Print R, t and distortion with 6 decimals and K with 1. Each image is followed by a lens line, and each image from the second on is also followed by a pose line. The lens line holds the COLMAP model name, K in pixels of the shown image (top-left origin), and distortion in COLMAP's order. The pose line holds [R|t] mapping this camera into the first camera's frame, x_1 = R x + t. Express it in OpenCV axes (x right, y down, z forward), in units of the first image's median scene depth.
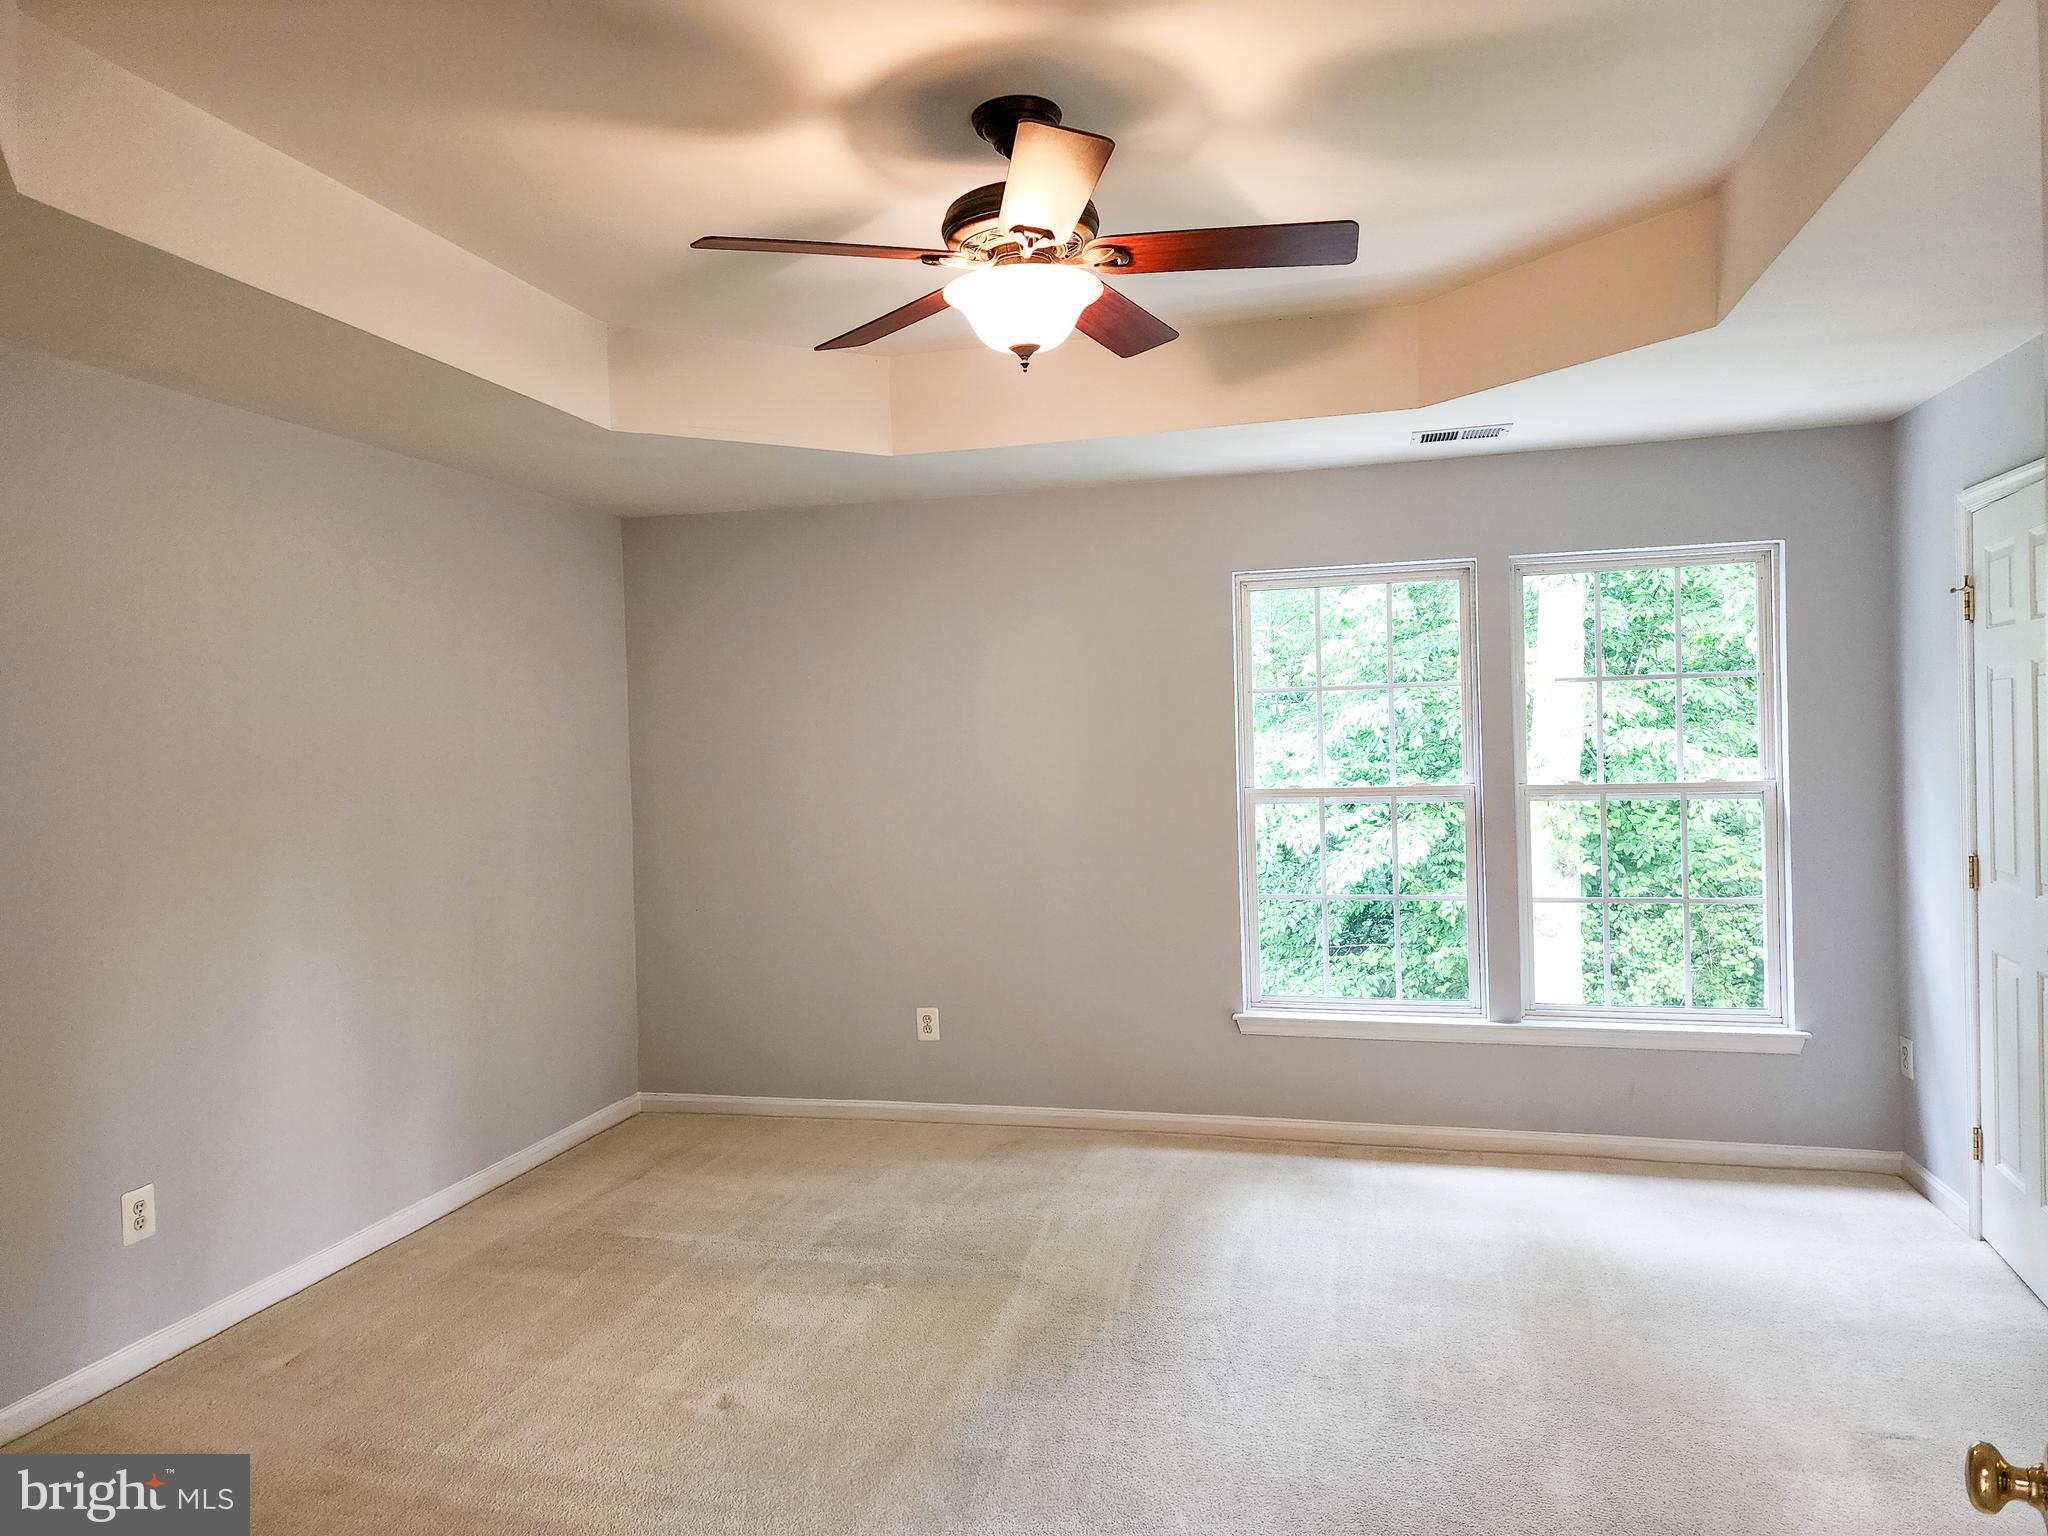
lens RADIAL K [[1366.9, 0, 1028.4], [0, 1366.9, 757.3], [0, 0, 1]] dist [0.071584, -0.060161]
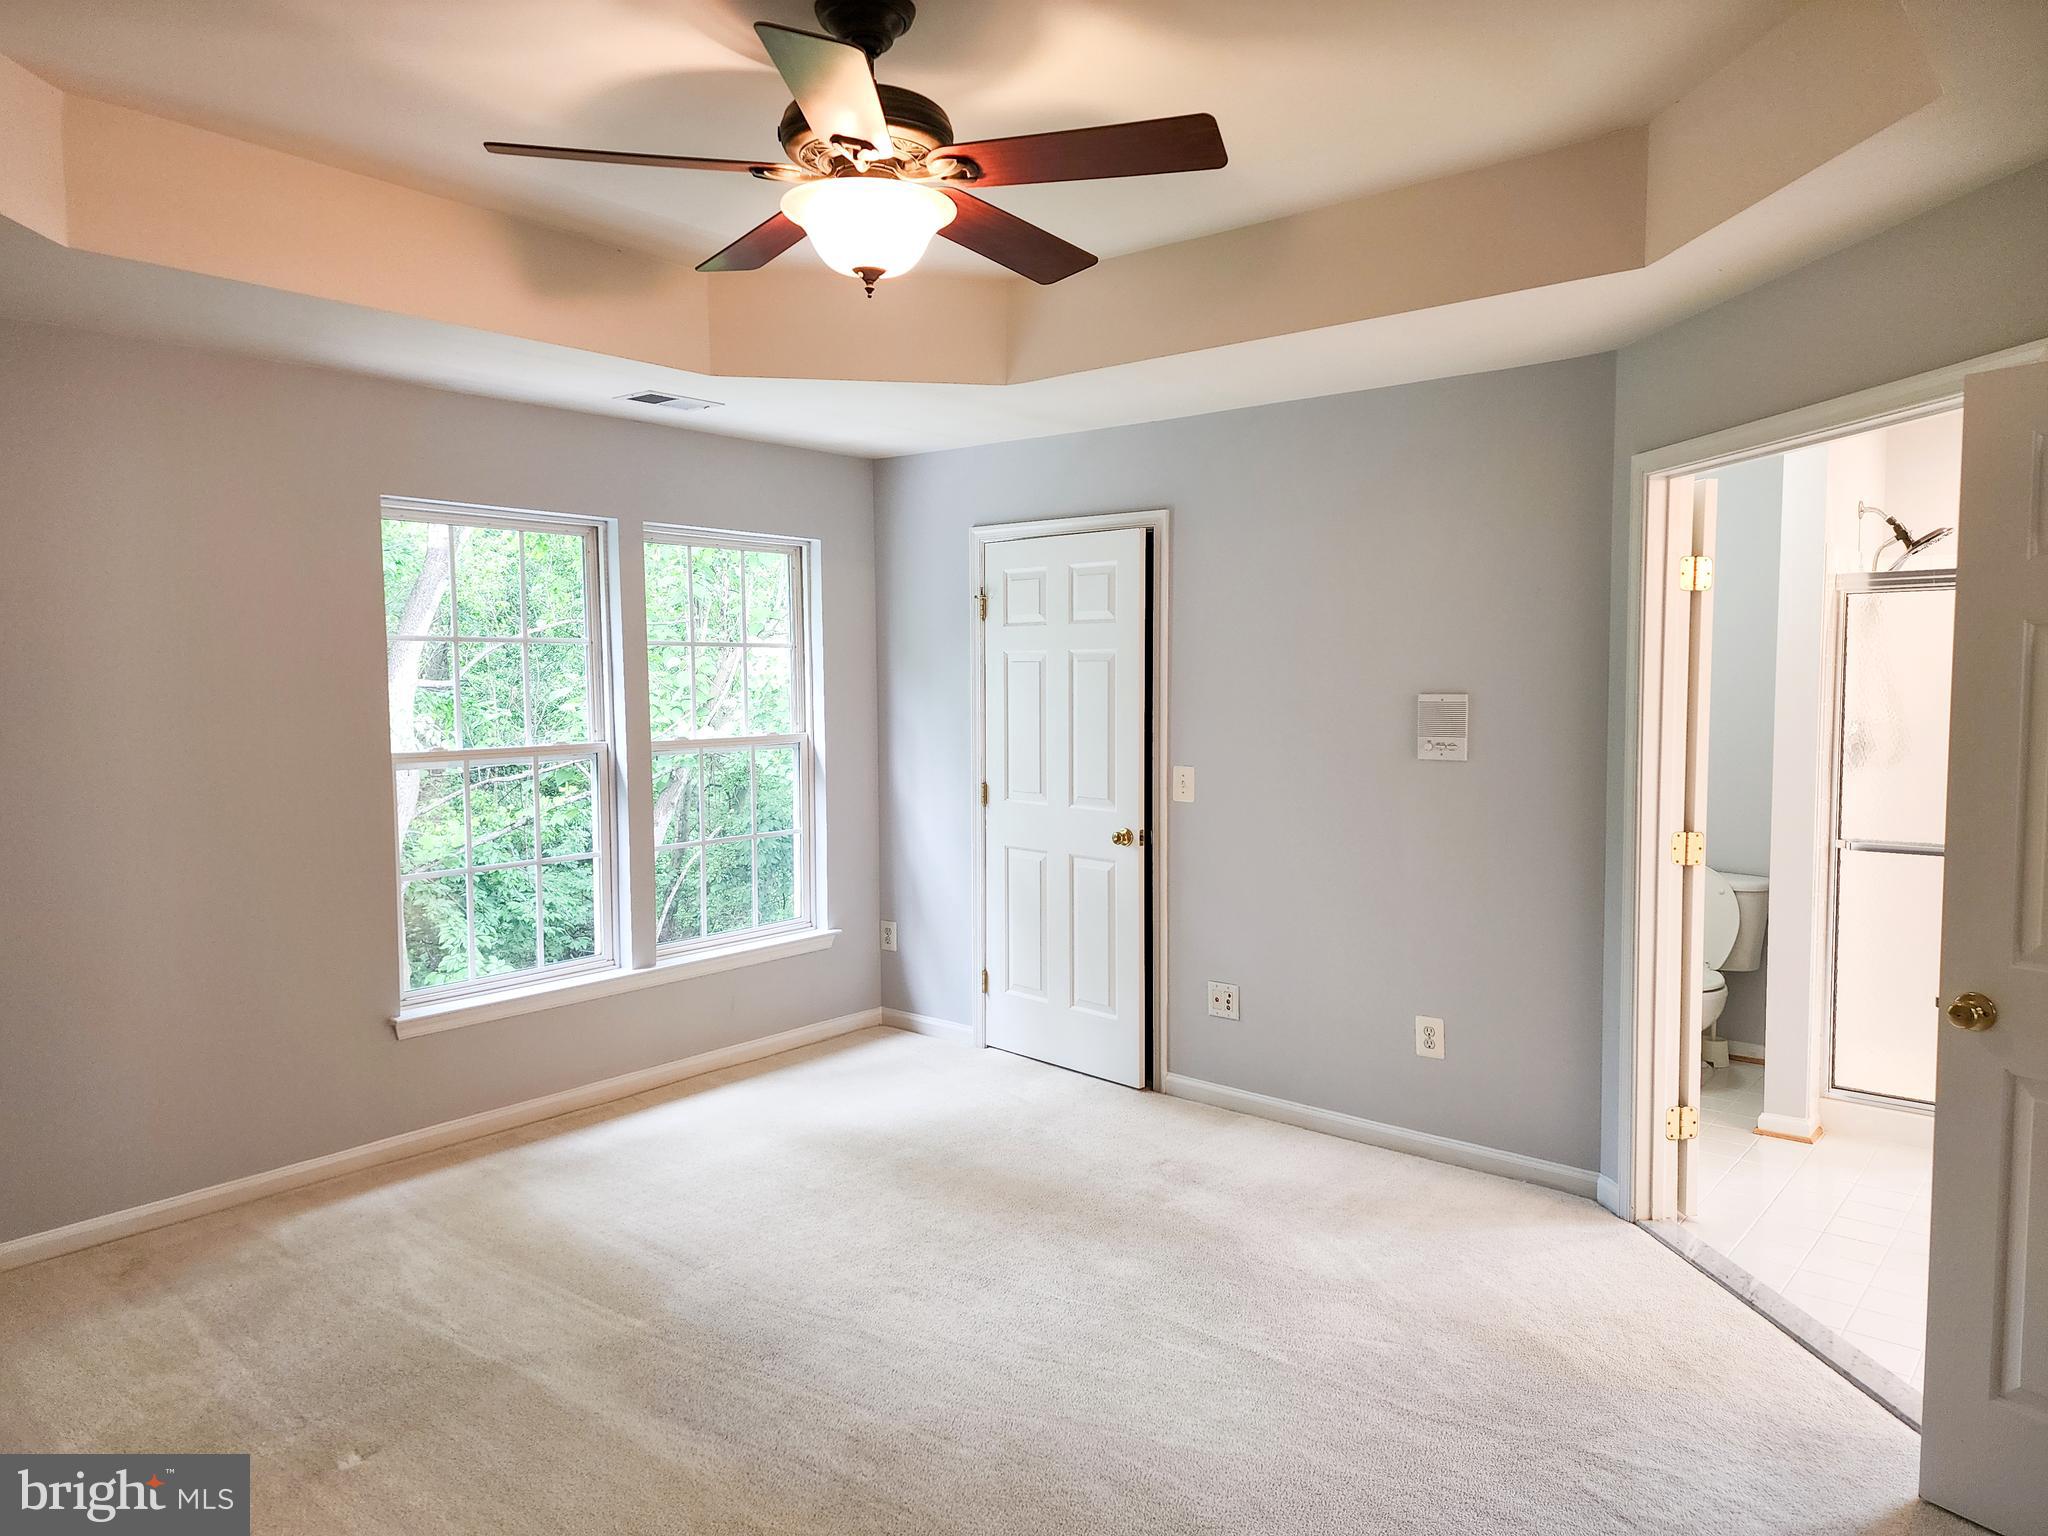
lens RADIAL K [[1344.1, 0, 1011.1], [0, 1344.1, 750.7], [0, 0, 1]] dist [0.105487, -0.099338]
pose [[0.440173, -0.027373, 0.897496, -0.483107], [0.002144, 0.999564, 0.029435, -0.002902], [-0.897911, -0.011032, 0.440040, 0.315226]]
